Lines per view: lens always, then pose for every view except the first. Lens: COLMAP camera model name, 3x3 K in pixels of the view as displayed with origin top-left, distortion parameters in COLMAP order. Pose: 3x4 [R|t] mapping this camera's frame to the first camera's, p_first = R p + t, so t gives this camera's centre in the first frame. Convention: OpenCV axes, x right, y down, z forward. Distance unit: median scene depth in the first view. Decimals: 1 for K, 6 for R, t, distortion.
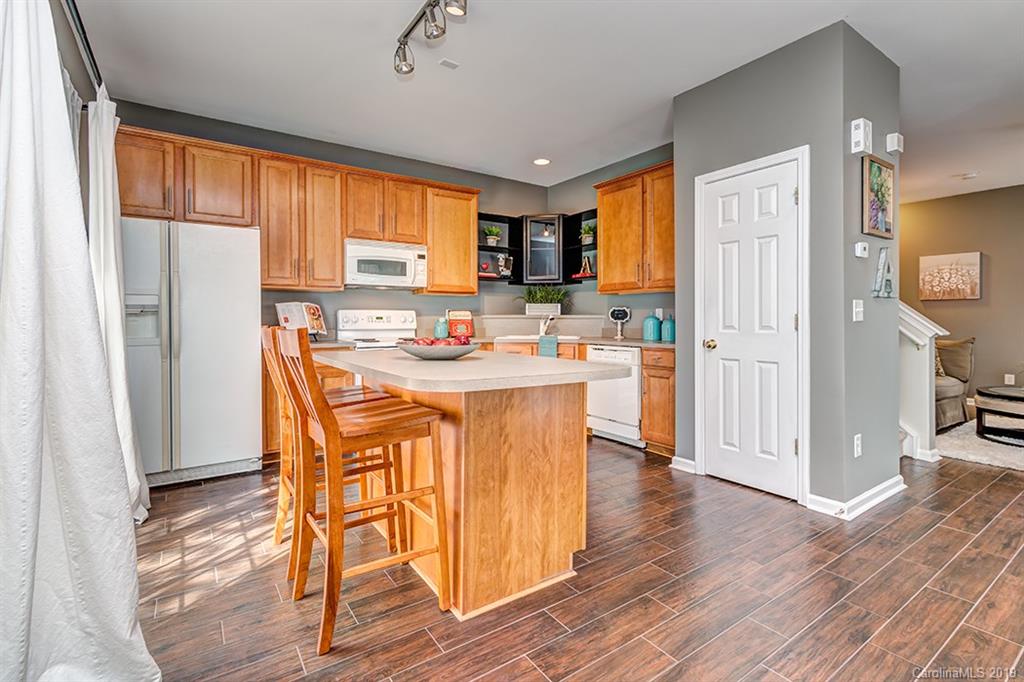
lens RADIAL K [[467.6, 0, 477.4], [0, 467.6, 324.0], [0, 0, 1]] dist [0.003685, 0.000097]
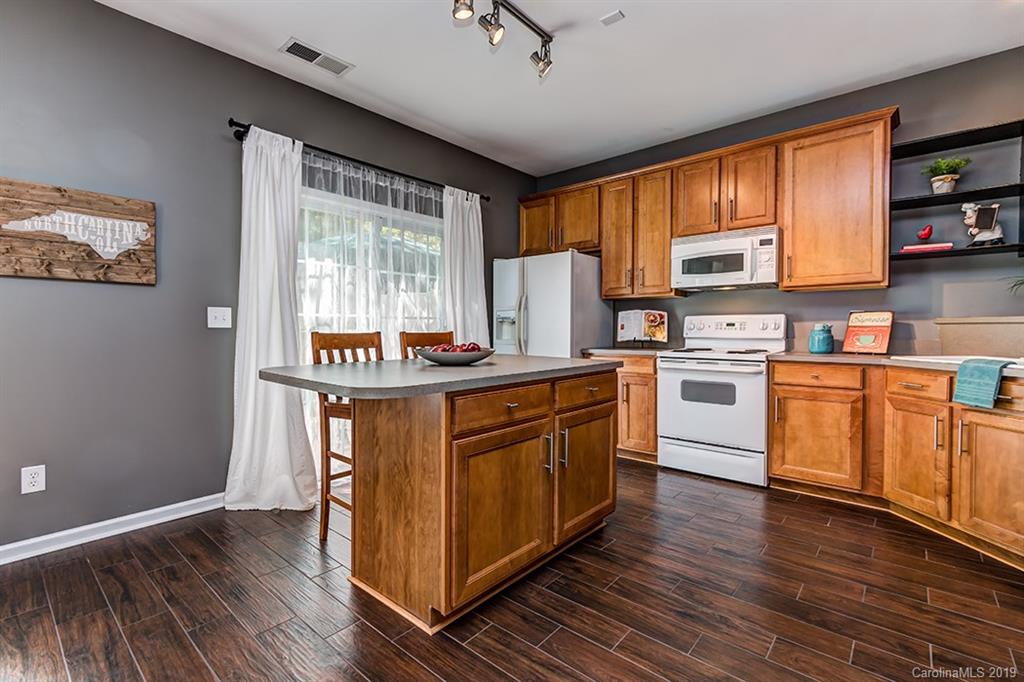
lens RADIAL K [[465.1, 0, 544.0], [0, 465.1, 339.6], [0, 0, 1]] dist [0.001993, 0.000322]
pose [[0.302024, 0.024490, -0.952986, 0.487143], [-0.007396, 0.999700, 0.023347, -0.003021], [0.953272, -0.000002, 0.302114, 0.440432]]
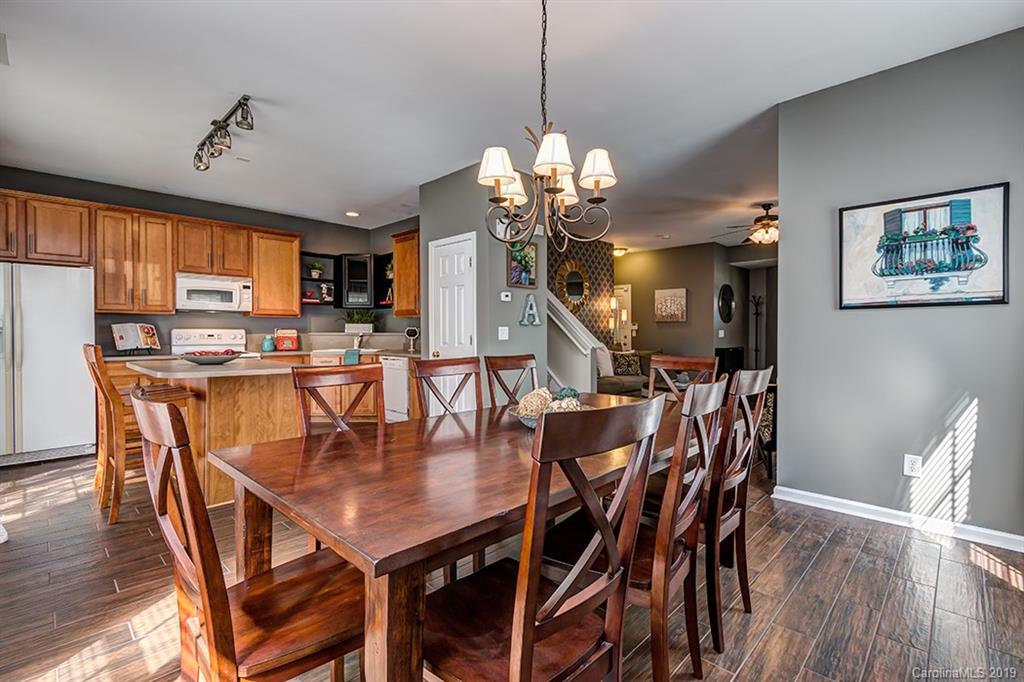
lens RADIAL K [[474.9, 0, 487.4], [0, 474.9, 338.0], [0, 0, 1]] dist [-0.001475, -0.000474]
pose [[0.979174, -0.000256, 0.203025, 0.259263], [-0.000218, 0.999997, 0.002312, -0.009379], [-0.203025, -0.002308, 0.979171, -0.393196]]
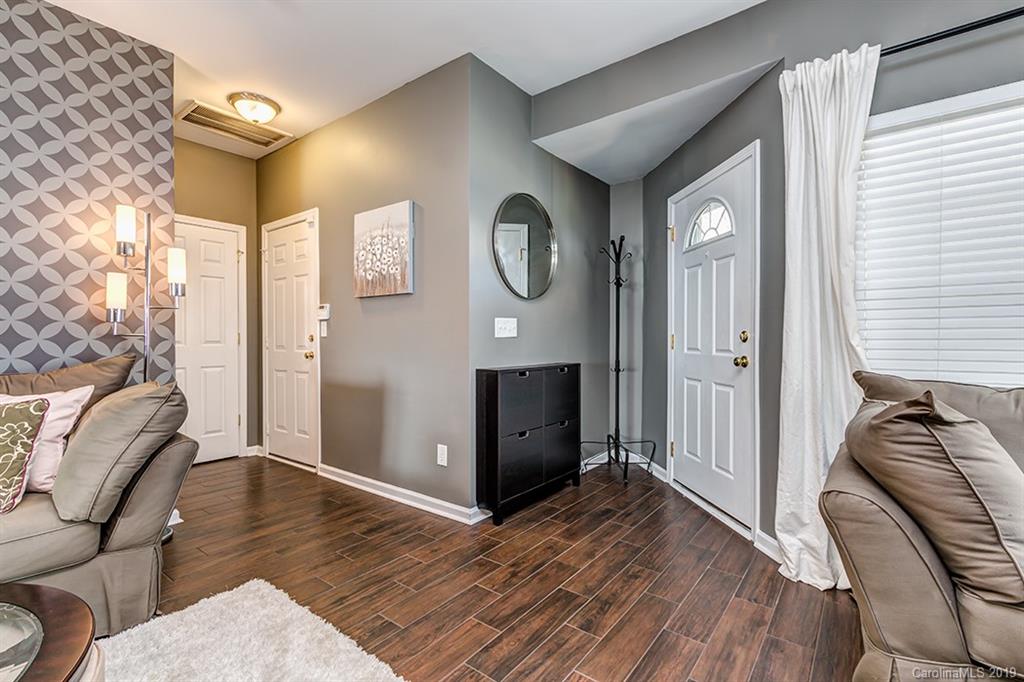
lens RADIAL K [[458.7, 0, 519.0], [0, 458.7, 340.6], [0, 0, 1]] dist [0.000403, -0.000476]
pose [[0.944165, -0.001118, 0.329470, 1.393419], [0.001772, 0.999997, -0.001685, -0.002260], [-0.329467, 0.002175, 0.944164, 0.672615]]
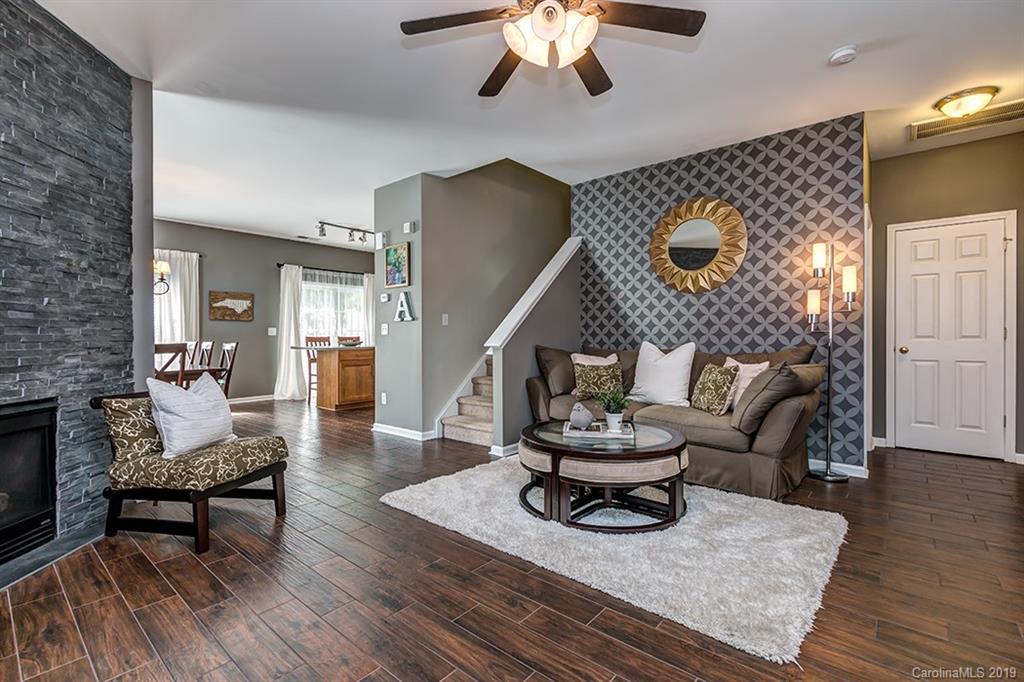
lens RADIAL K [[414.6, 0, 522.1], [0, 414.6, 337.5], [0, 0, 1]] dist [0.000033, -0.000032]
pose [[0.320010, 0.004971, -0.947401, 1.646470], [-0.003011, 0.999987, 0.004229, -0.001736], [0.947409, 0.001499, 0.320021, 0.622565]]
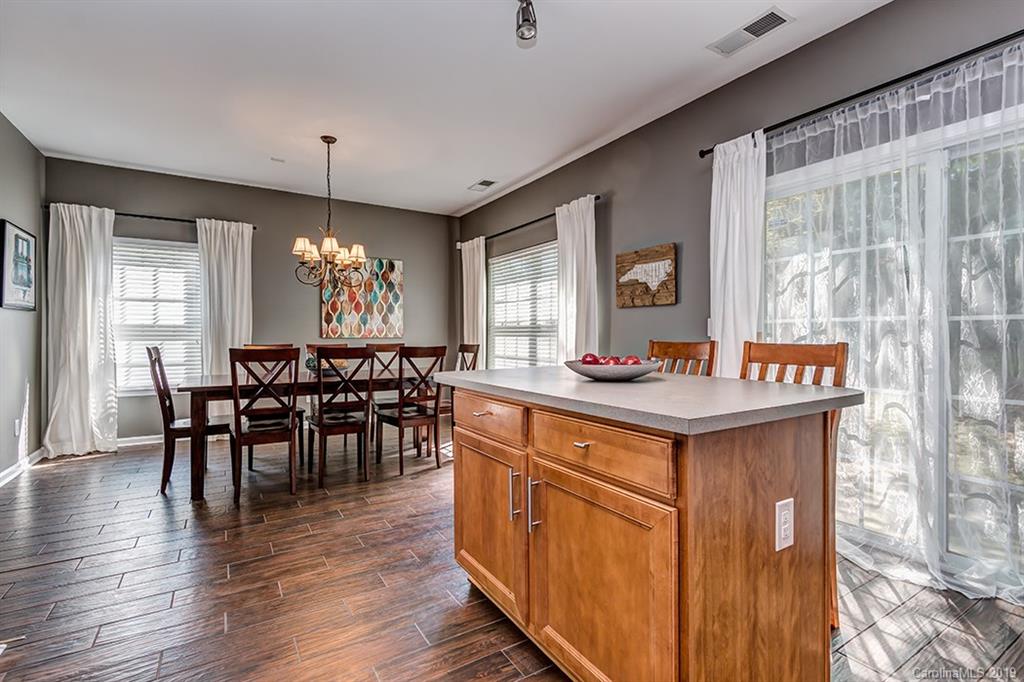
lens RADIAL K [[474.9, 0, 487.4], [0, 474.9, 338.0], [0, 0, 1]] dist [-0.001475, -0.000474]
pose [[-0.998529, 0.006232, 0.053860, 0.019562], [0.006840, 0.999915, 0.011102, -0.009553], [-0.053786, 0.011454, -0.998487, 0.993216]]
